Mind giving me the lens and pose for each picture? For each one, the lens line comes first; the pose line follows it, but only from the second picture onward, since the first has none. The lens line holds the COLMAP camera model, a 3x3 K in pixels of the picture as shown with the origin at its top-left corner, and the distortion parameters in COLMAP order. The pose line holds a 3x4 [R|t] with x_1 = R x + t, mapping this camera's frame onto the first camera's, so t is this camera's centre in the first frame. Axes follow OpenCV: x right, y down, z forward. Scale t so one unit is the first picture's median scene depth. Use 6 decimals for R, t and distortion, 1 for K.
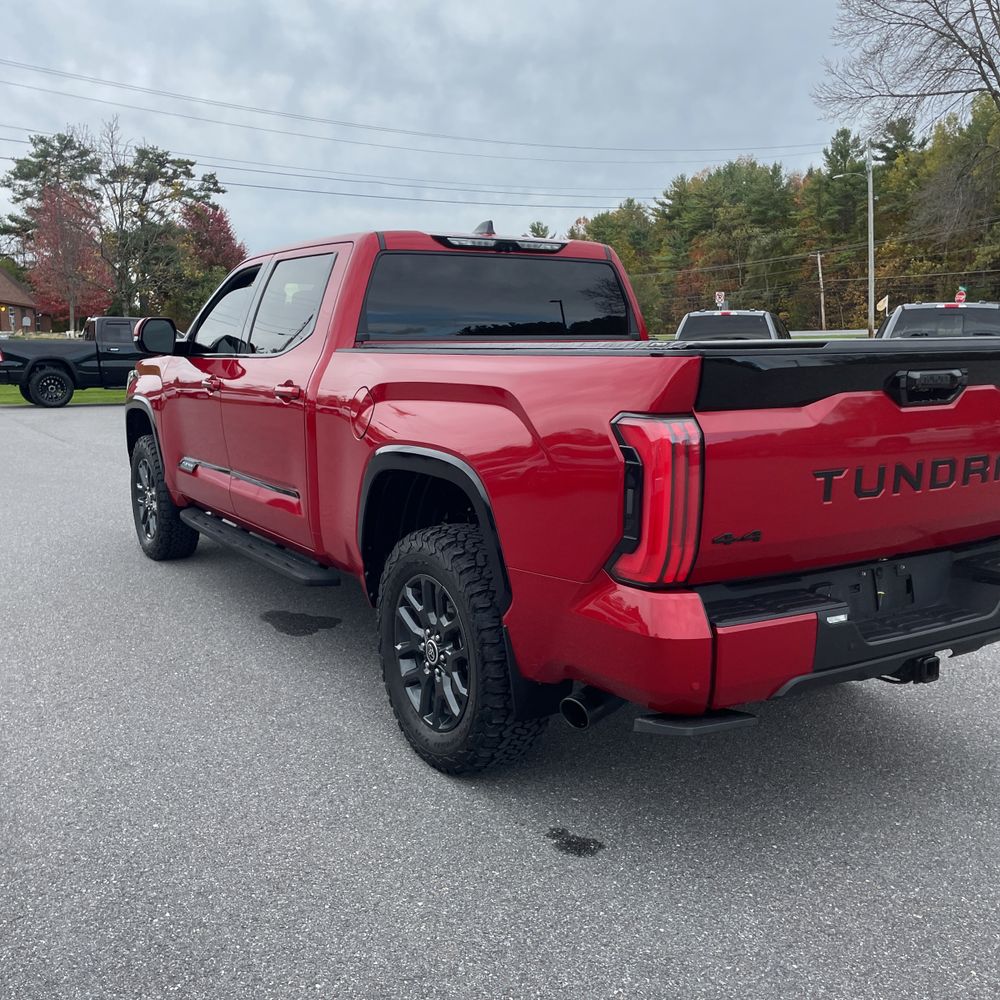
lens RADIAL K [[1001.9, 0, 497.9], [0, 1001.9, 485.0], [0, 0, 1]] dist [0.091481, -0.109861]
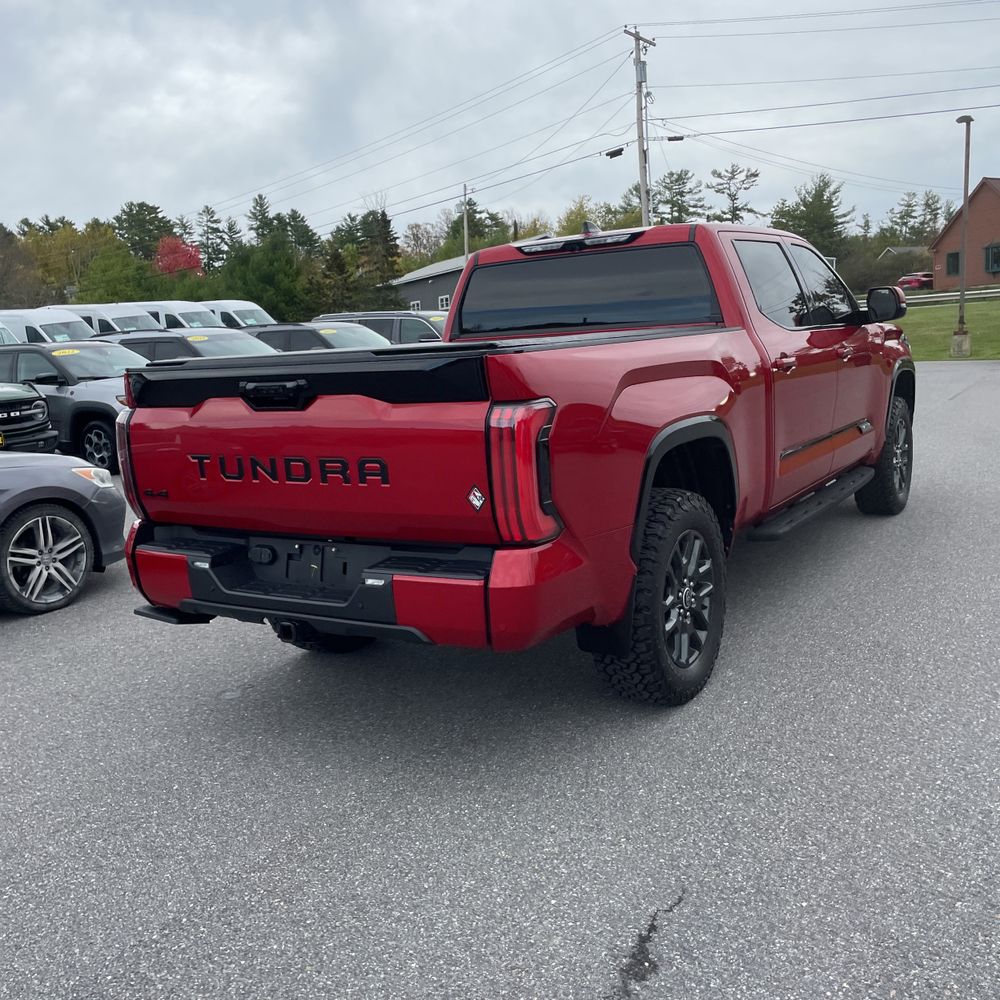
lens RADIAL K [[1003.9, 0, 502.4], [0, 1003.9, 477.9], [0, 0, 1]] dist [0.097814, -0.123701]
pose [[0.439033, 0.108375, -0.891911, 0.872207], [-0.068382, 0.993850, 0.087101, -0.065903], [0.895865, 0.022751, 0.443744, 0.386007]]
